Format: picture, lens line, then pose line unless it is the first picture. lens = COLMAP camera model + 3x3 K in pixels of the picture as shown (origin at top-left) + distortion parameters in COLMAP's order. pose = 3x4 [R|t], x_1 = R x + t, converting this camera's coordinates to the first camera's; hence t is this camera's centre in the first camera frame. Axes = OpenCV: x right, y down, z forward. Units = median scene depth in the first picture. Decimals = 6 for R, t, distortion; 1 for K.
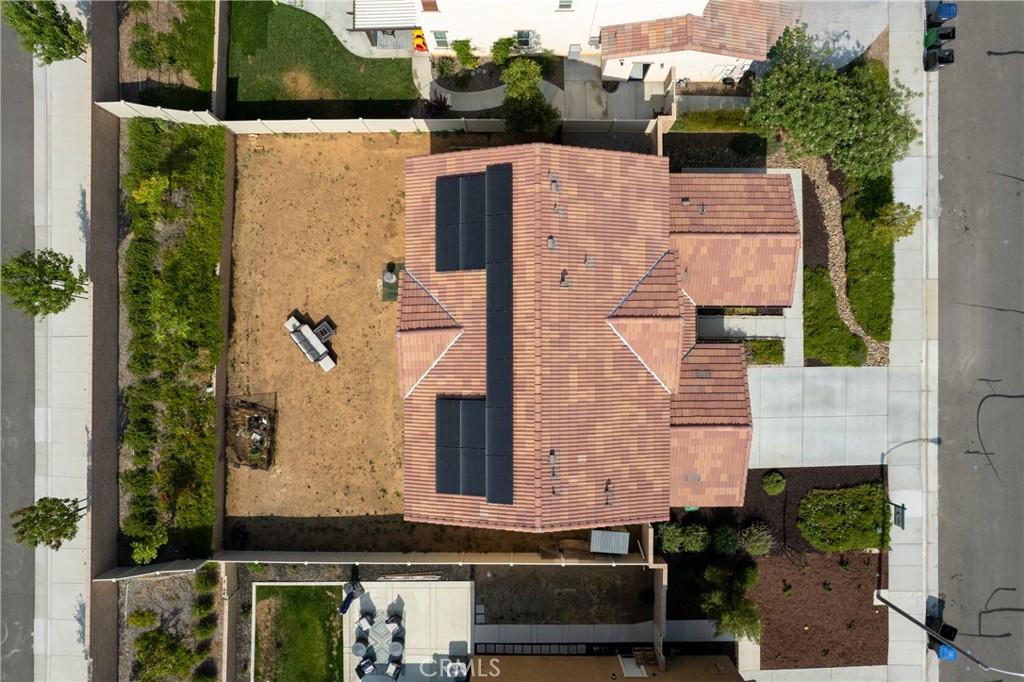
lens RADIAL K [[658.2, 0, 509.6], [0, 658.2, 343.5], [0, 0, 1]] dist [-0.066493, 0.055587]
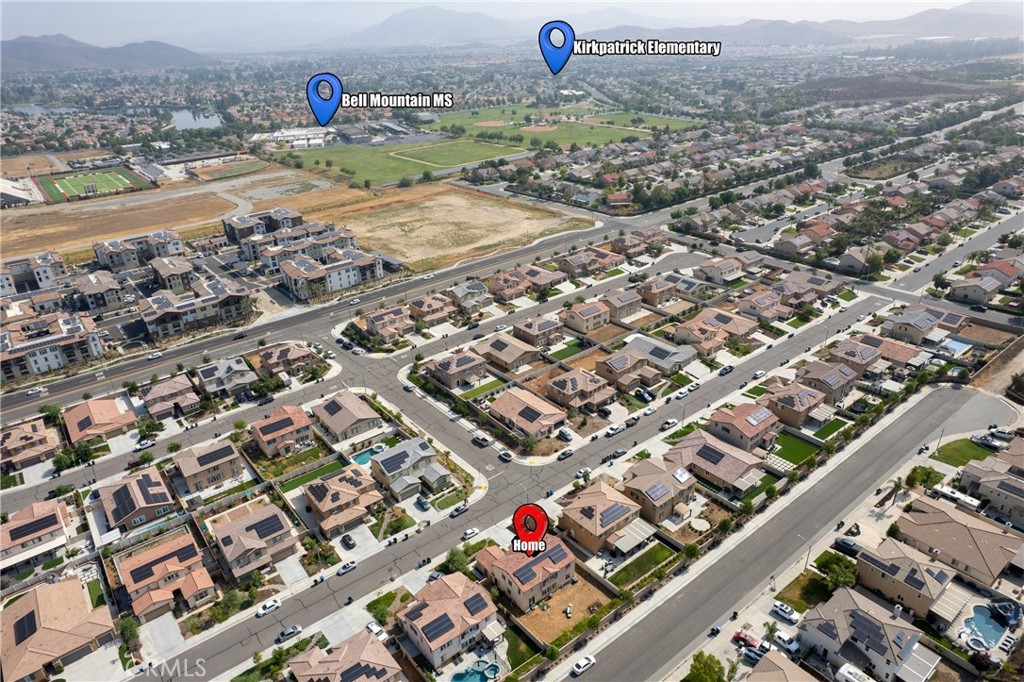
lens RADIAL K [[658.2, 0, 509.6], [0, 658.2, 343.5], [0, 0, 1]] dist [-0.066493, 0.055587]
pose [[-0.623256, -0.309130, 0.718325, -2.492337], [0.781278, -0.286072, 0.554768, -2.094911], [0.033997, 0.906974, 0.419813, -2.267569]]
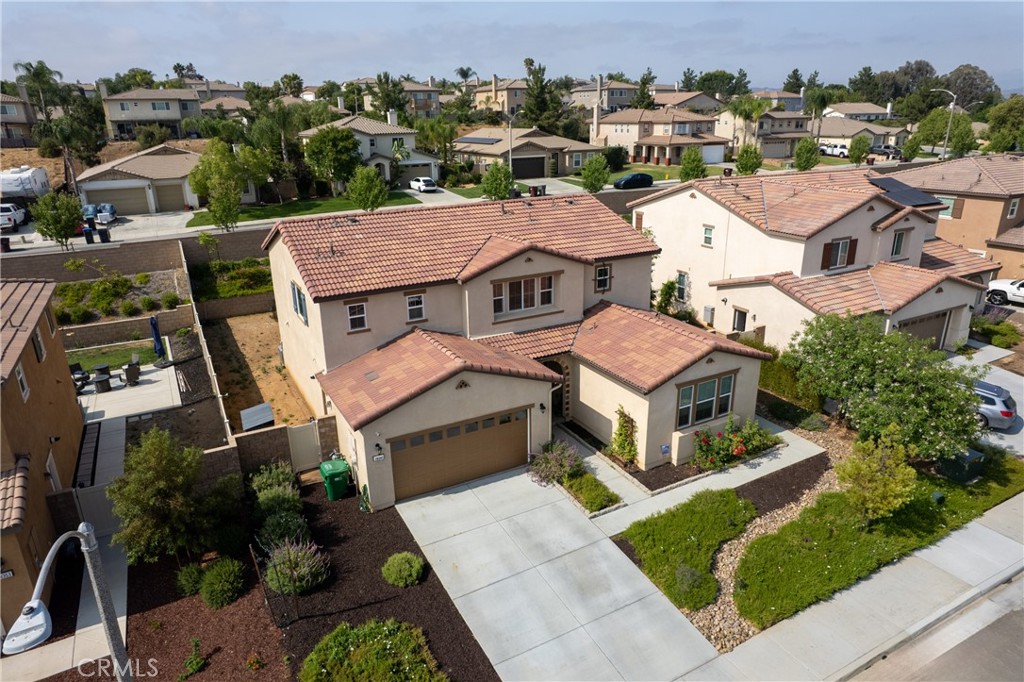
lens RADIAL K [[658.2, 0, 509.6], [0, 658.2, 343.5], [0, 0, 1]] dist [-0.066493, 0.055587]
pose [[0.477086, 0.294994, -0.827869, 0.852916], [-0.878541, 0.185309, -0.440256, 0.345161], [0.023539, 0.937358, 0.347572, 0.627585]]
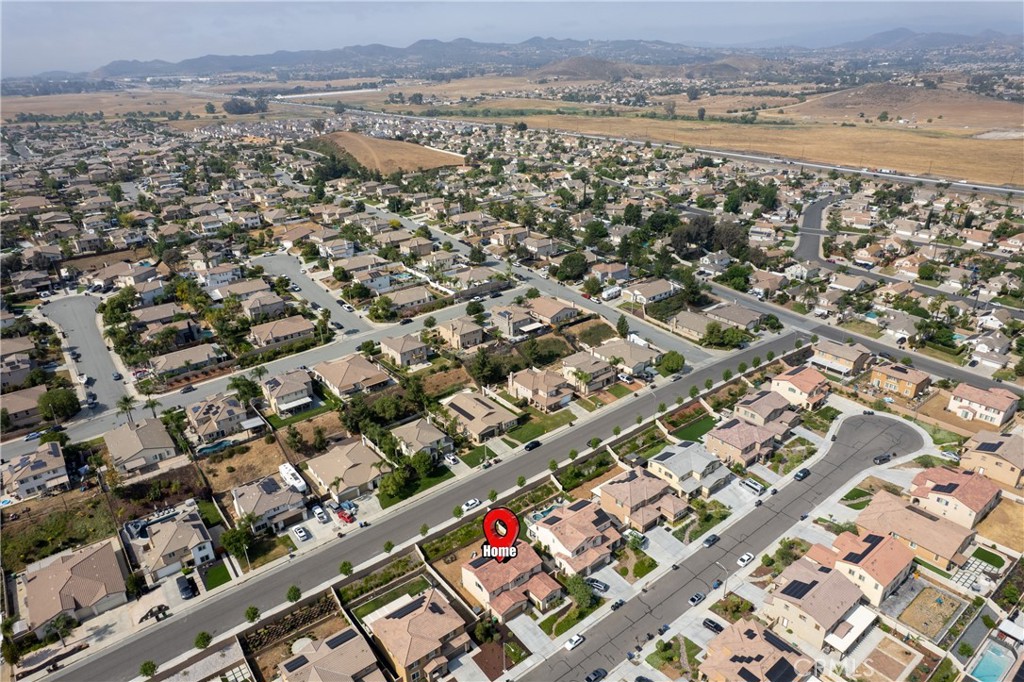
lens RADIAL K [[658.2, 0, 509.6], [0, 658.2, 343.5], [0, 0, 1]] dist [-0.066493, 0.055587]
pose [[0.619224, 0.319233, -0.717393, 2.751993], [-0.784807, 0.281049, -0.552349, 1.965047], [0.025295, 0.905042, 0.424569, -2.391392]]
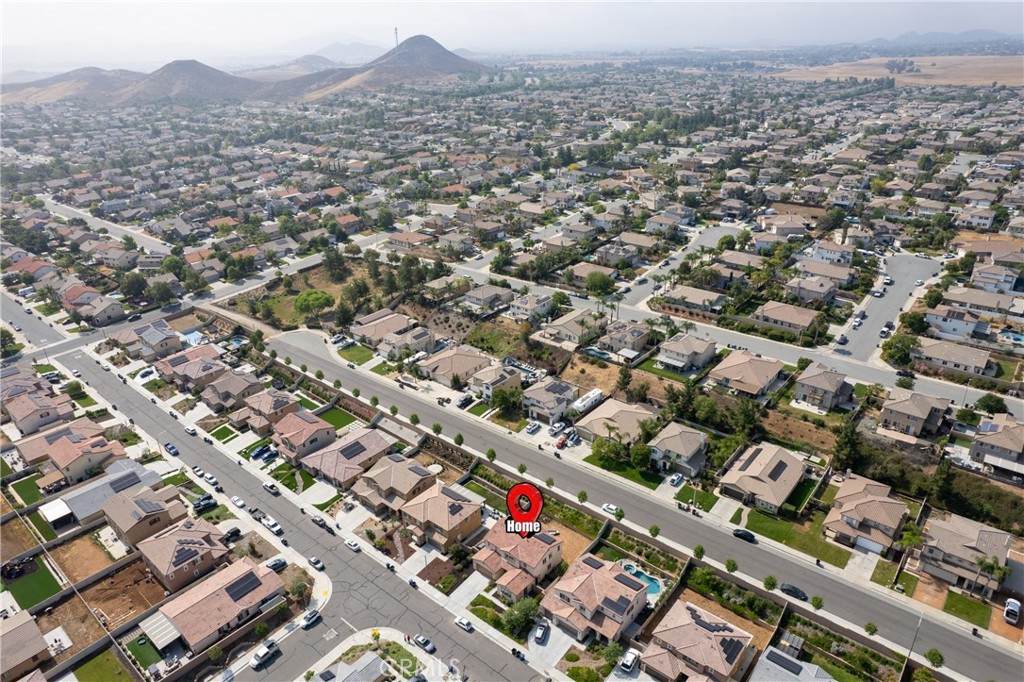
lens RADIAL K [[658.2, 0, 509.6], [0, 658.2, 343.5], [0, 0, 1]] dist [-0.066493, 0.055587]
pose [[-0.642909, 0.352031, -0.680251, 2.689328], [-0.764657, -0.243556, 0.596641, -2.297937], [0.044357, 0.903745, 0.425767, -2.334743]]
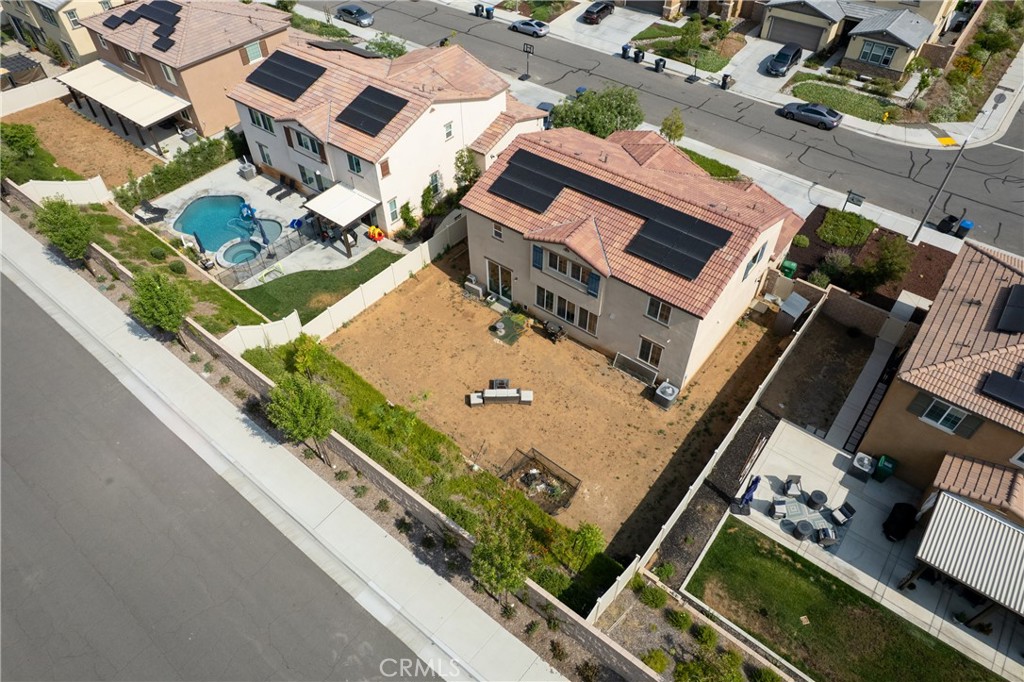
lens RADIAL K [[658.2, 0, 509.6], [0, 658.2, 343.5], [0, 0, 1]] dist [-0.066493, 0.055587]
pose [[0.623471, -0.559753, 0.545858, -0.810442], [0.781824, 0.451704, -0.429785, 0.416058], [-0.005994, 0.694723, 0.719252, 0.189029]]
